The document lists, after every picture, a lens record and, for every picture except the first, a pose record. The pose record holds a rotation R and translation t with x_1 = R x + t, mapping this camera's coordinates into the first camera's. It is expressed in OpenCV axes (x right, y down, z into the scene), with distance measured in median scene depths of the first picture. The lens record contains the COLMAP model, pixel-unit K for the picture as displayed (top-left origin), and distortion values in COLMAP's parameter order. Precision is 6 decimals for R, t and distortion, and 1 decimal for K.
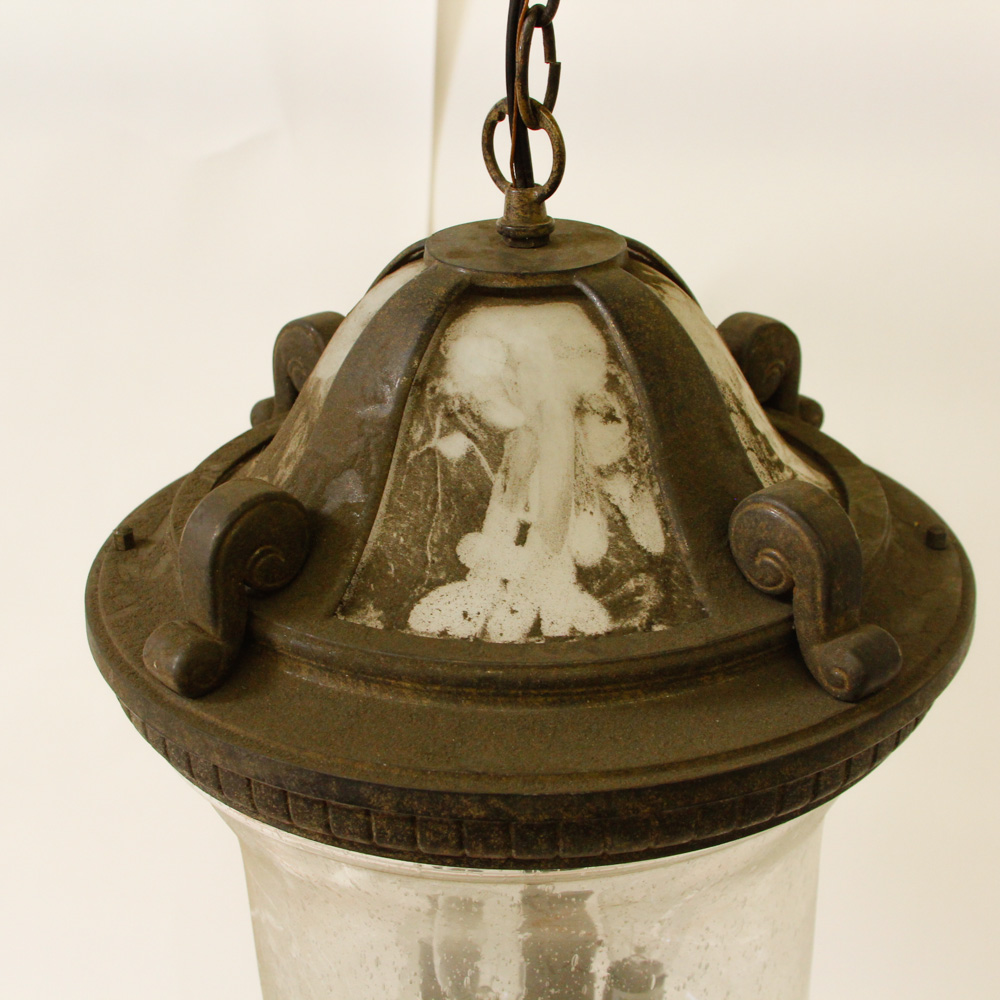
lens RADIAL K [[1864.5, 0, 500.0], [0, 1864.5, 500.0], [0, 0, 1]] dist [-0.189416, 0.101252]
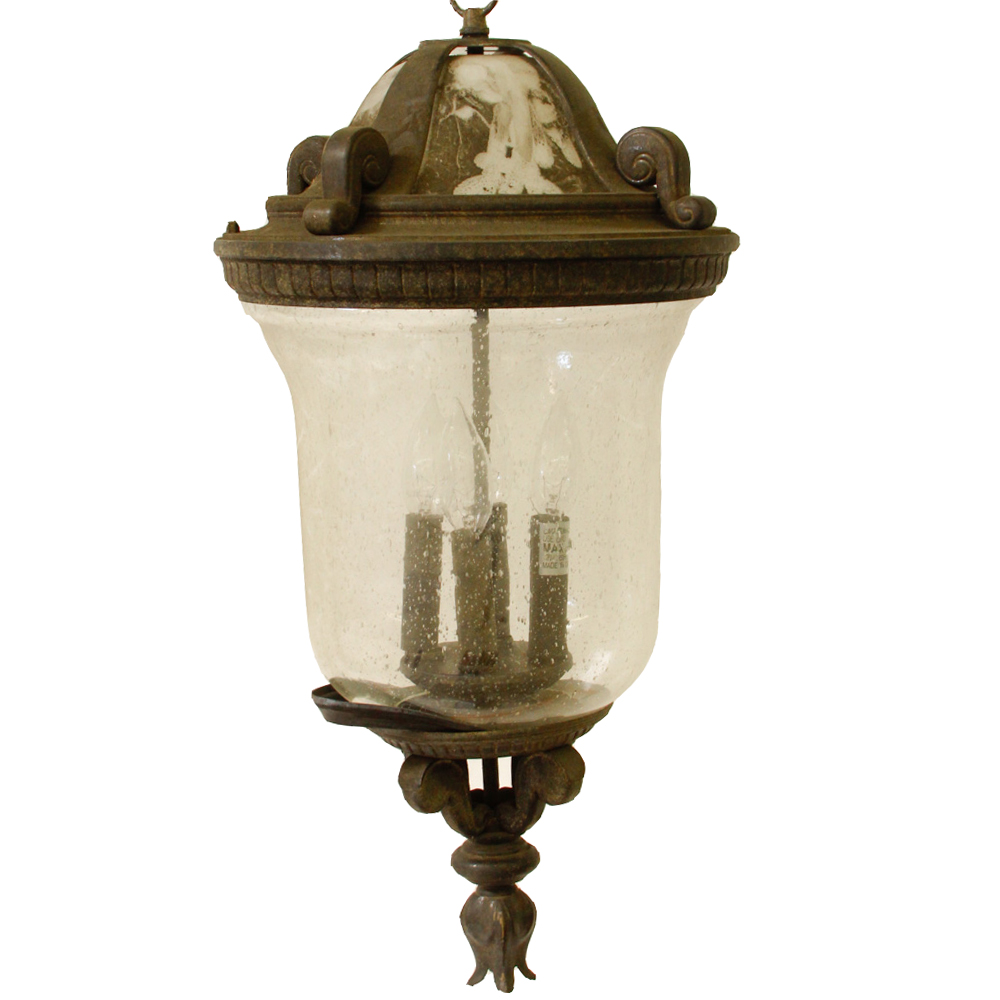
lens RADIAL K [[1864.5, 0, 500.0], [0, 1864.5, 500.0], [0, 0, 1]] dist [-0.189416, 0.101252]
pose [[0.966263, -0.035913, 0.255041, -0.466963], [0.098100, 0.966907, -0.235514, 0.766651], [-0.238143, 0.252589, 0.937810, -0.605485]]
